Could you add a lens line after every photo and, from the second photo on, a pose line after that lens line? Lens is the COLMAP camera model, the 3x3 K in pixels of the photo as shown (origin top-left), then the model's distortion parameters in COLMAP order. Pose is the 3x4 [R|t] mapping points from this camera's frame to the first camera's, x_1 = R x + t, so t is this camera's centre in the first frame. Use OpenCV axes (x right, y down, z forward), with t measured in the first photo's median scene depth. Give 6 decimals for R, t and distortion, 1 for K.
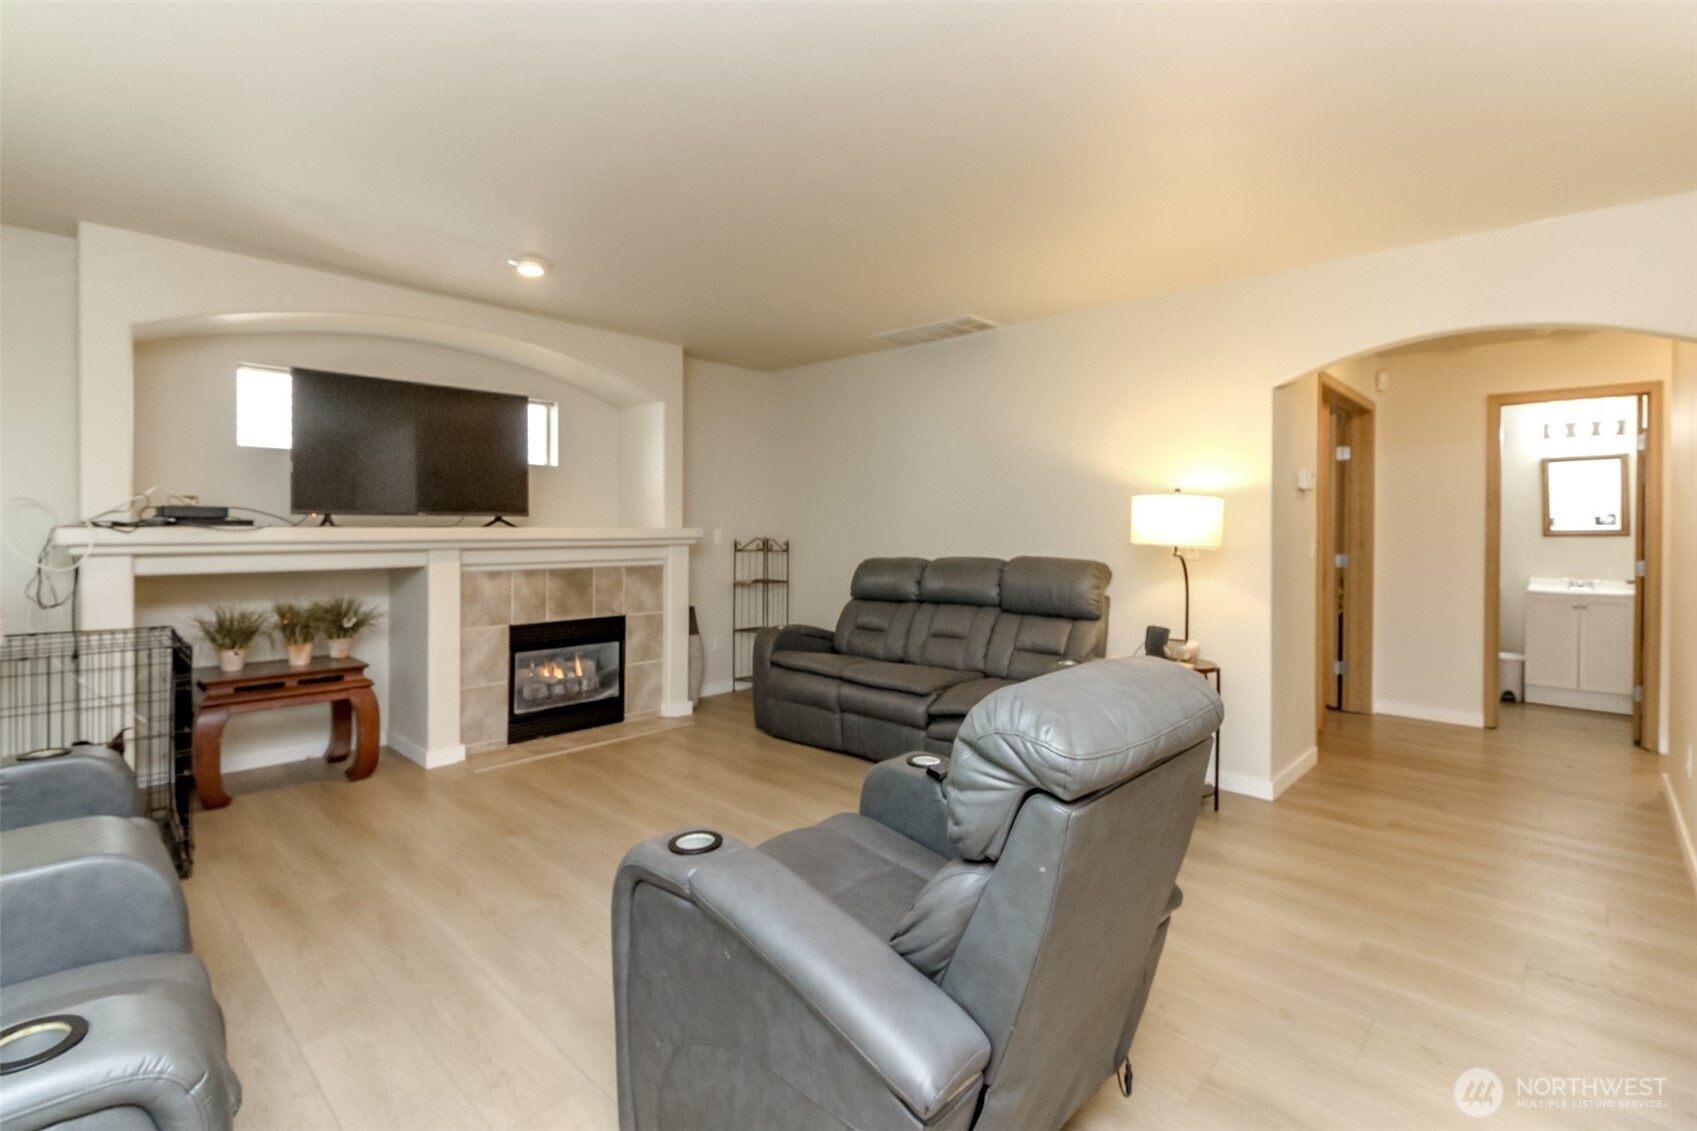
lens RADIAL K [[783.5, 0, 839.6], [0, 783.5, 522.2], [0, 0, 1]] dist [0.022173, -0.010728]
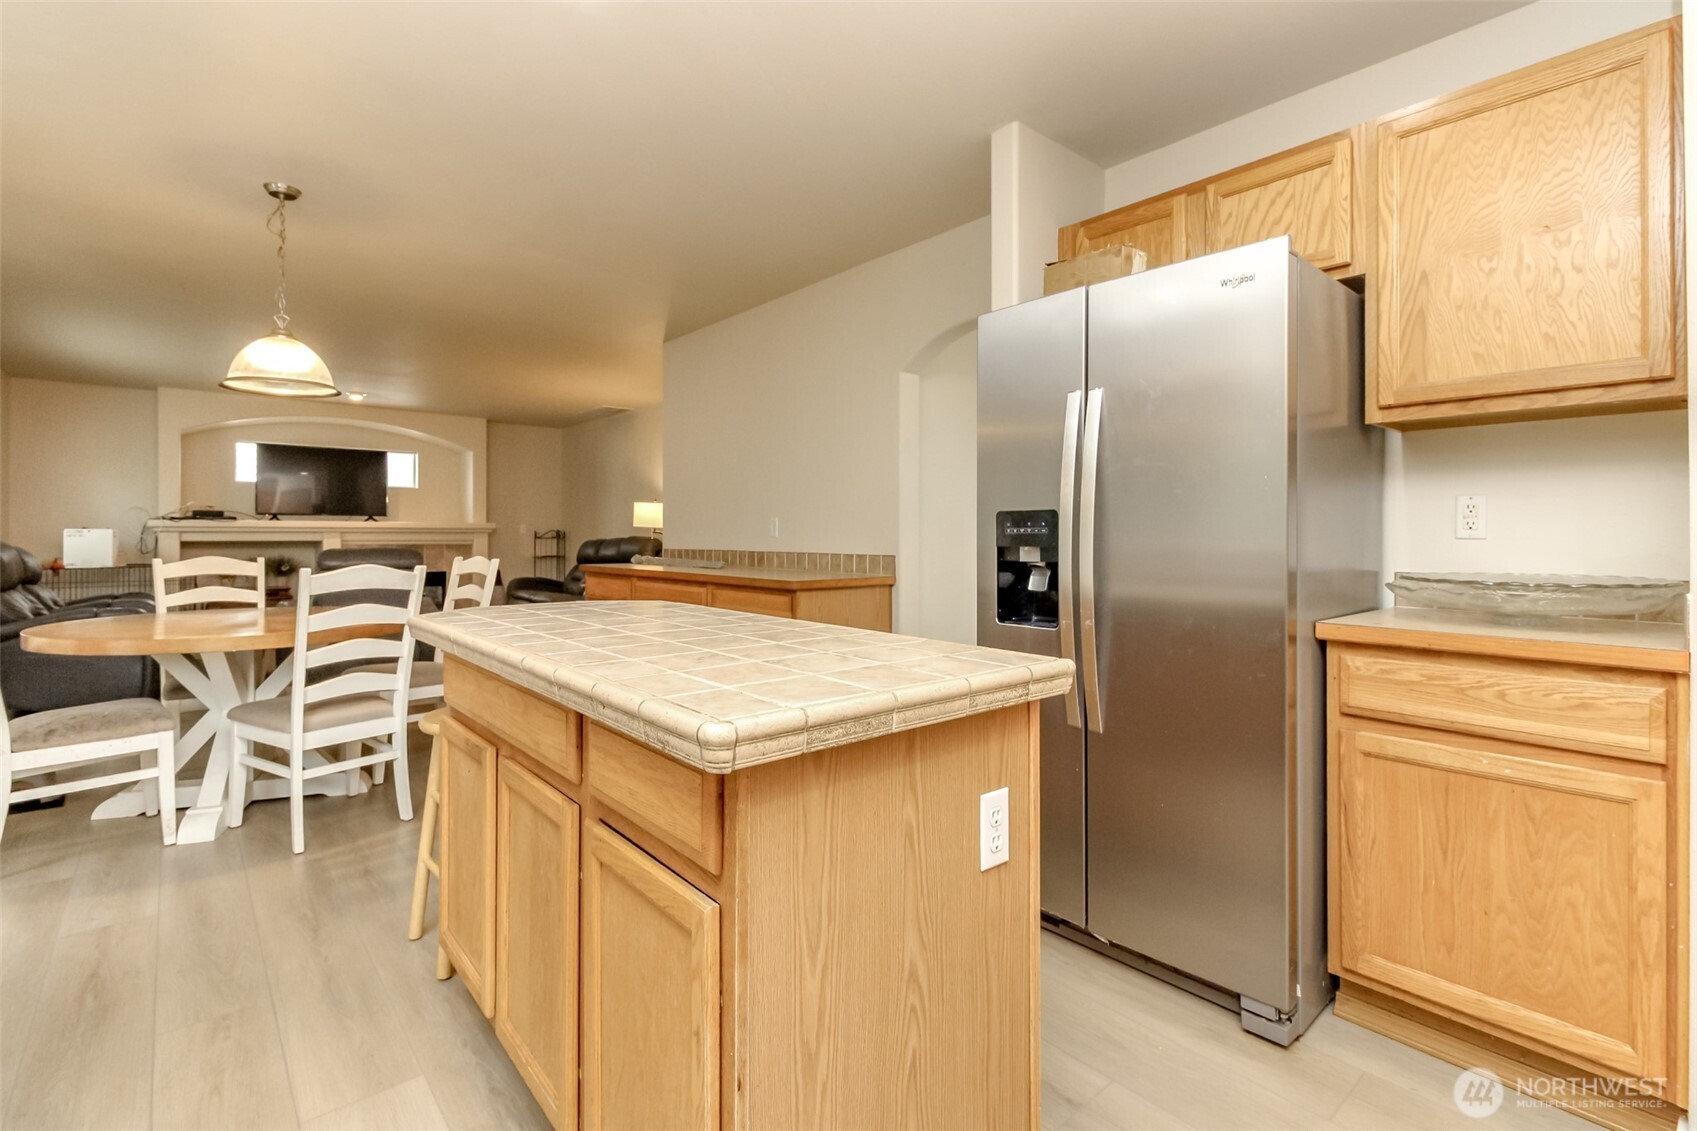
lens RADIAL K [[783.5, 0, 839.6], [0, 783.5, 522.2], [0, 0, 1]] dist [0.022173, -0.010728]
pose [[0.995396, -0.005849, -0.095666, 0.872153], [0.004458, 0.999881, -0.014750, 0.040346], [0.095741, 0.014256, 0.995304, -0.777624]]
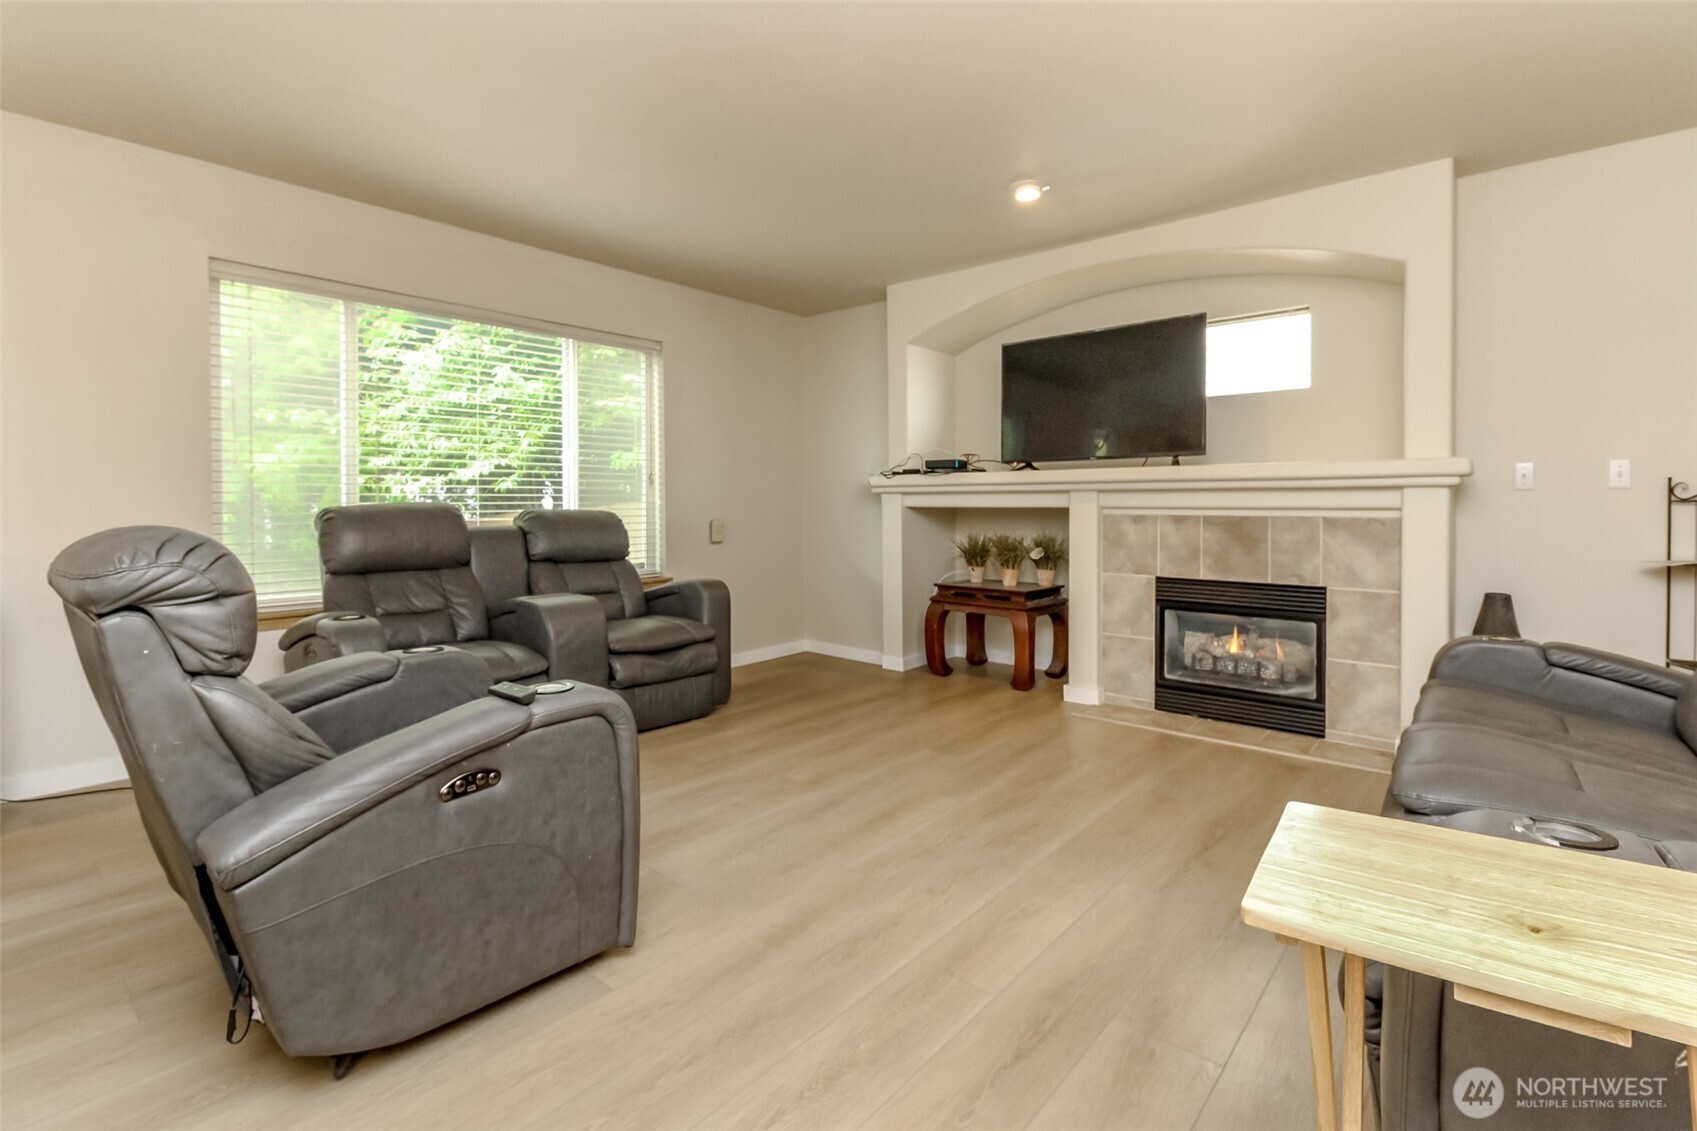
lens RADIAL K [[783.5, 0, 839.6], [0, 783.5, 522.2], [0, 0, 1]] dist [0.022173, -0.010728]
pose [[0.044562, 0.014892, -0.998896, 0.446013], [0.000101, 0.999889, 0.014911, 0.054931], [0.999007, -0.000765, 0.044555, 0.588967]]
